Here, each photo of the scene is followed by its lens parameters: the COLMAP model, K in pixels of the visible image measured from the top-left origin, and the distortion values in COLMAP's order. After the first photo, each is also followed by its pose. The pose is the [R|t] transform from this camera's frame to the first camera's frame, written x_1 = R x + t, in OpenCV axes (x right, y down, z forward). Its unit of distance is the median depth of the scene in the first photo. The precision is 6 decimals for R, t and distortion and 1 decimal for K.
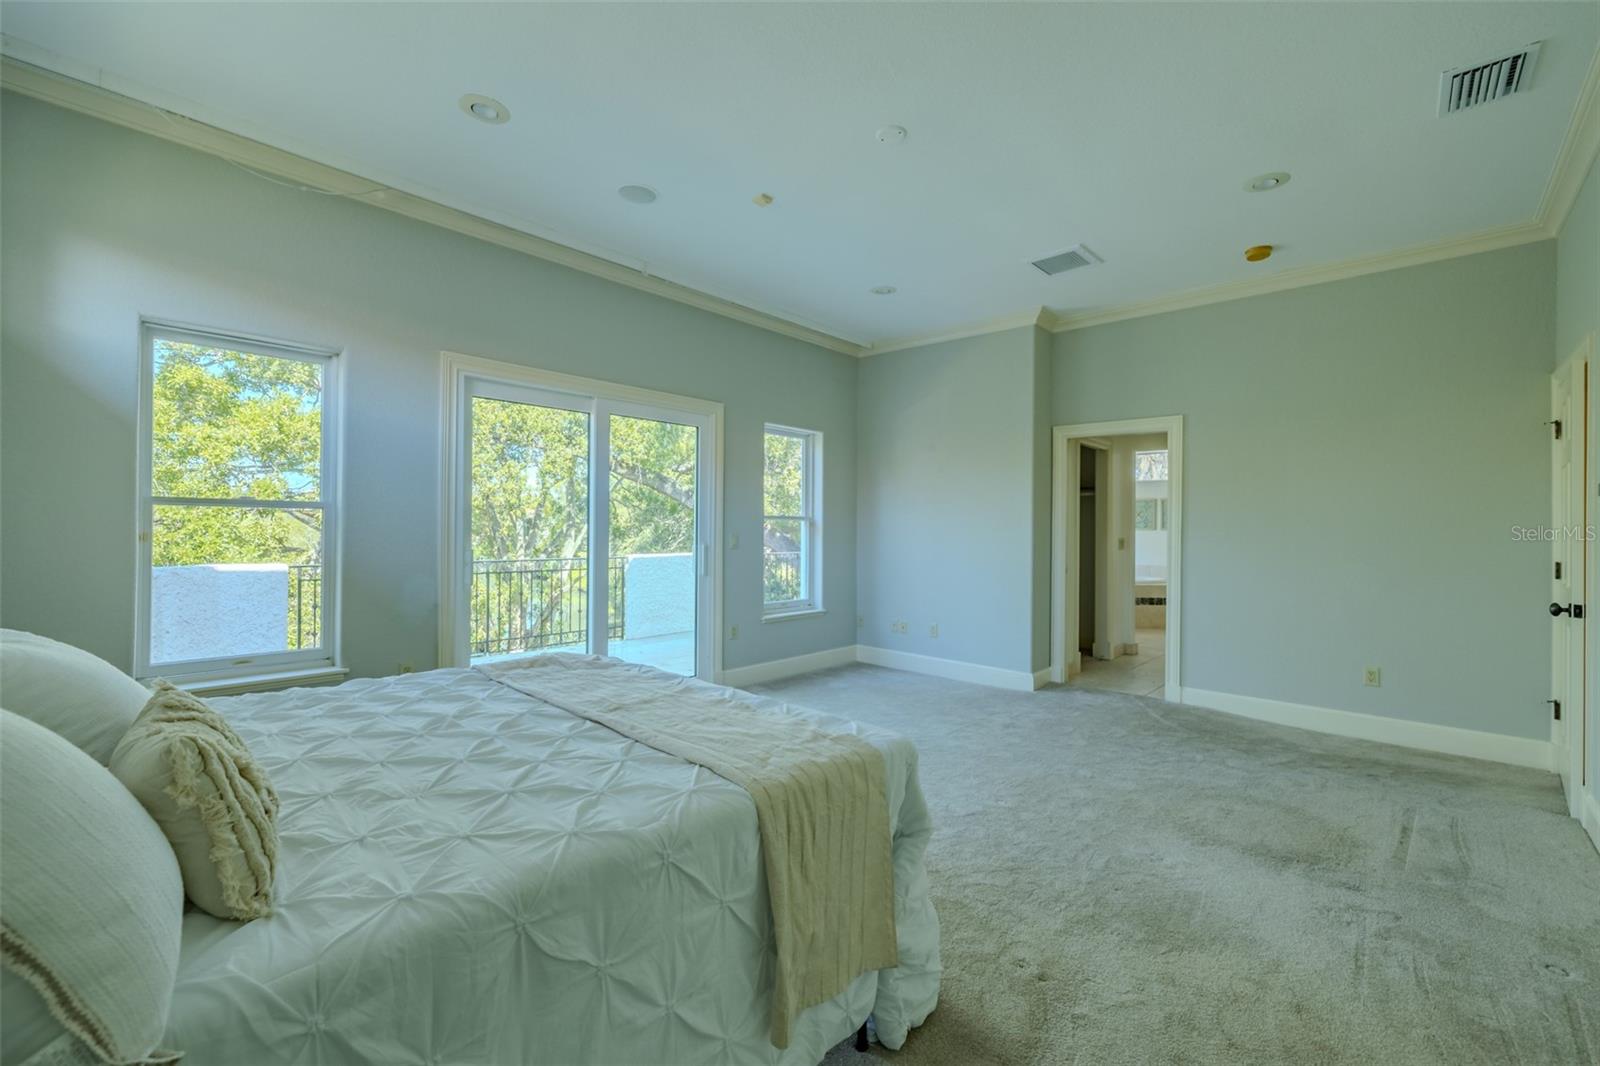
lens RADIAL K [[667.6, 0, 804.0], [0, 667.6, 529.7], [0, 0, 1]] dist [0.000205, -0.000076]
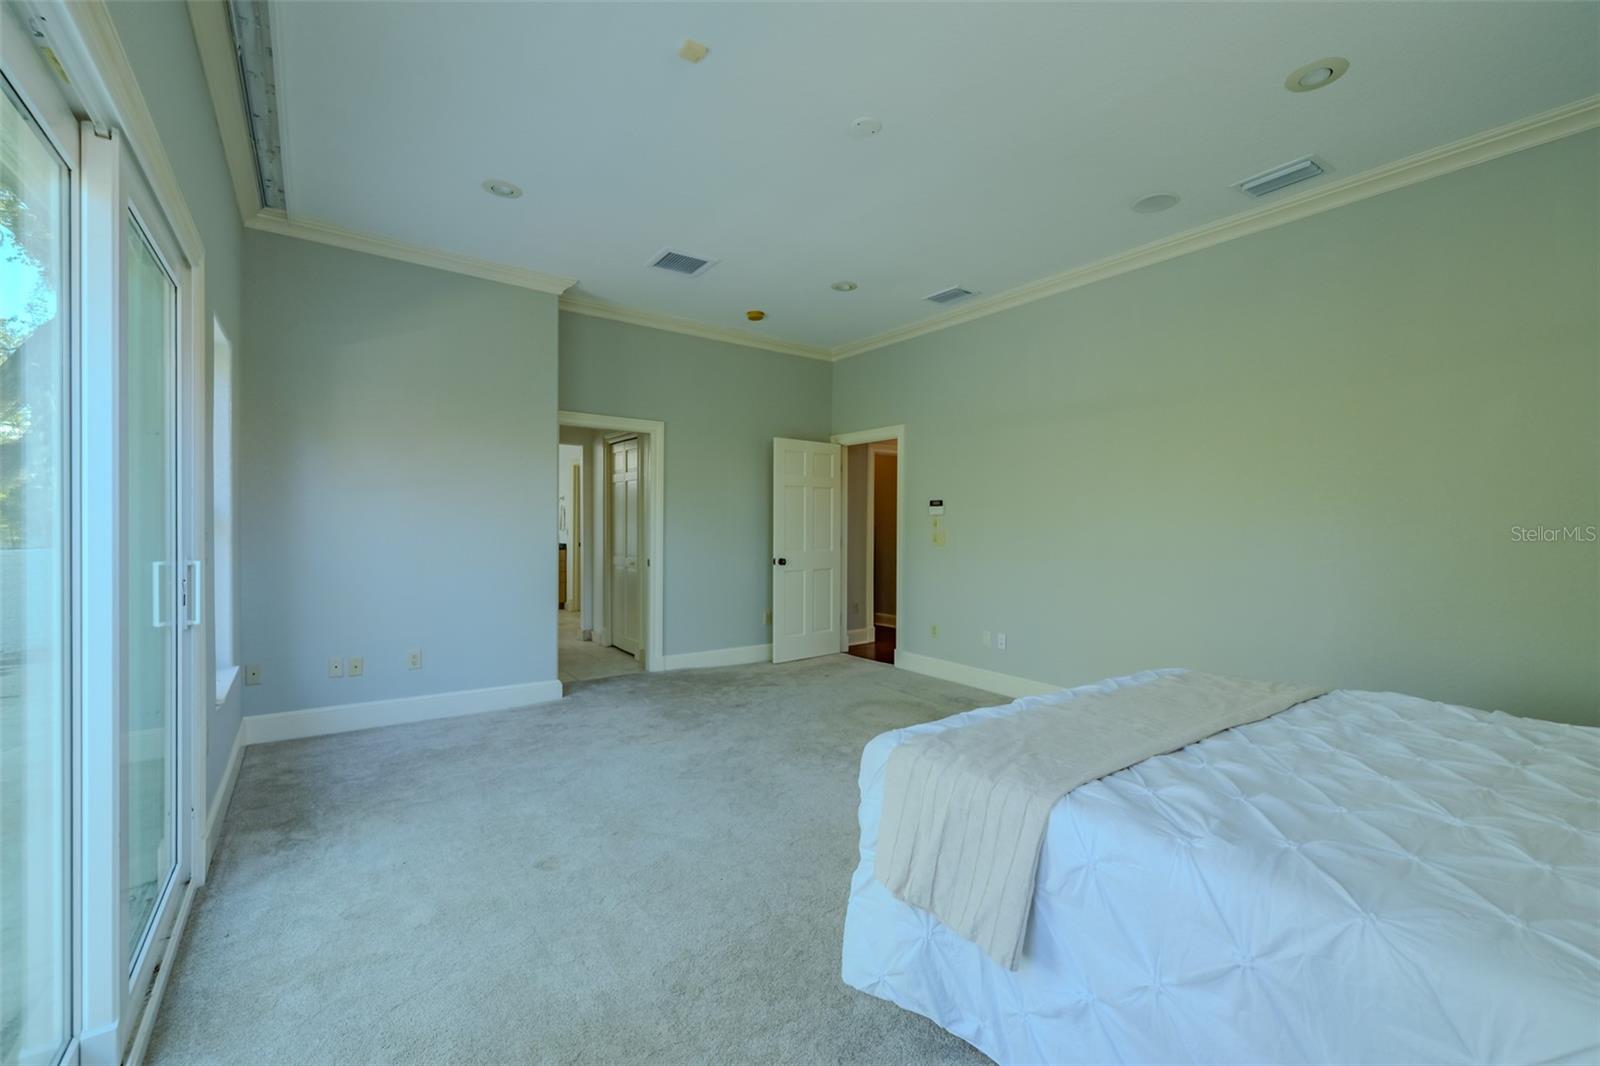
lens RADIAL K [[667.6, 0, 802.8], [0, 667.6, 528.5], [0, 0, 1]] dist [0.000205, -0.000076]
pose [[0.200410, -0.014906, 0.979599, -0.577606], [-0.003542, 0.999867, 0.015939, -0.007420], [-0.979706, -0.006664, 0.200330, 0.591813]]
